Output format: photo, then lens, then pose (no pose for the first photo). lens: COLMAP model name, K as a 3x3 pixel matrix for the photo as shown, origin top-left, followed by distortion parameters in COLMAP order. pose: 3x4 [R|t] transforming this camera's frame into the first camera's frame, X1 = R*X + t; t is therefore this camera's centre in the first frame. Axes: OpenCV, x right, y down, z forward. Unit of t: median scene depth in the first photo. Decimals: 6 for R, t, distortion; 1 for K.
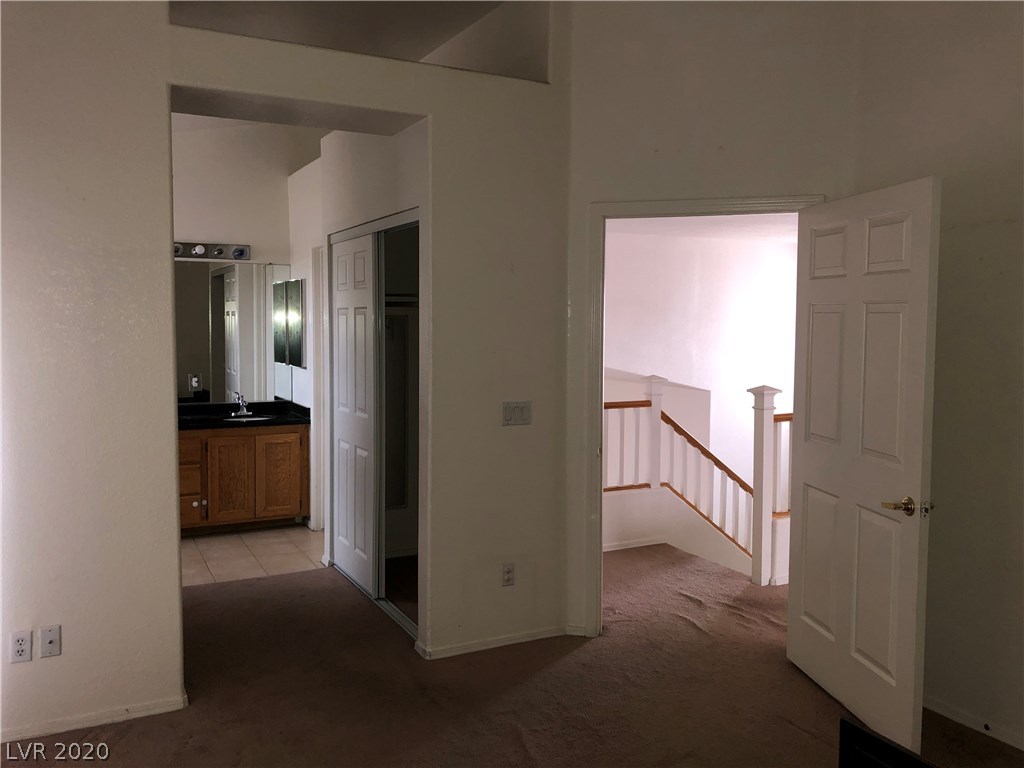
lens RADIAL K [[843.2, 0, 512.0], [0, 843.2, 382.0], [0, 0, 1]] dist [0.054886, -0.040217]
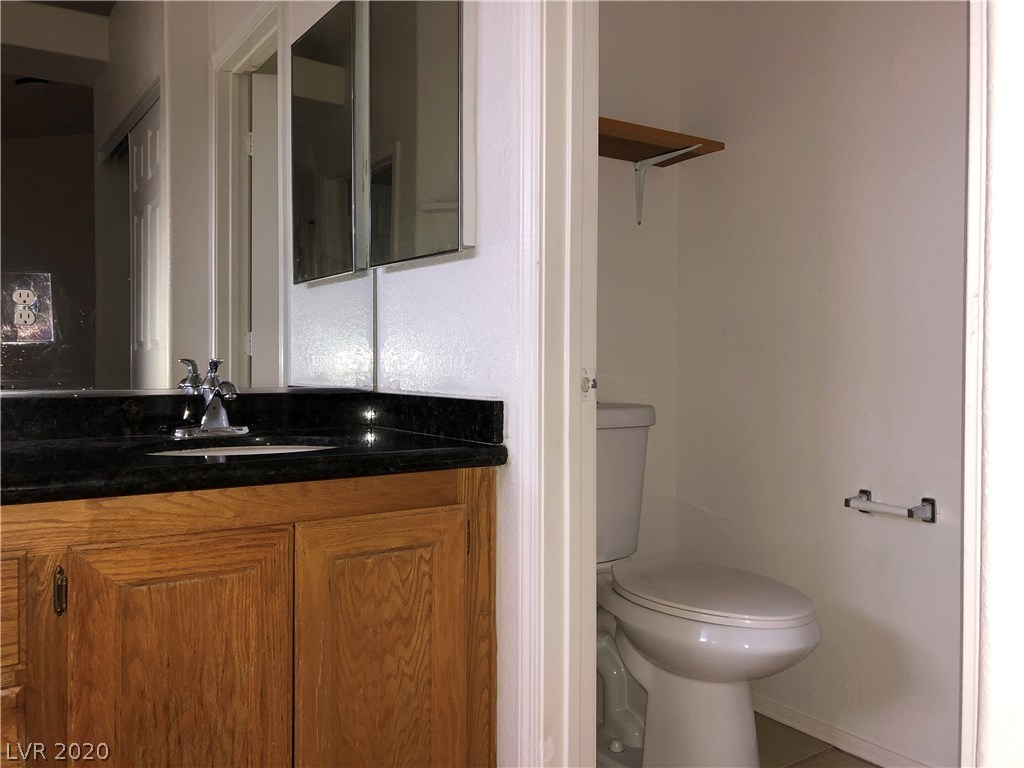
lens RADIAL K [[843.2, 0, 511.4], [0, 843.2, 382.0], [0, 0, 1]] dist [0.054886, -0.040217]
pose [[0.996019, -0.006764, 0.088884, -0.258478], [0.010066, 0.999274, -0.036756, 0.033993], [-0.088571, 0.037504, 0.995364, 0.750503]]
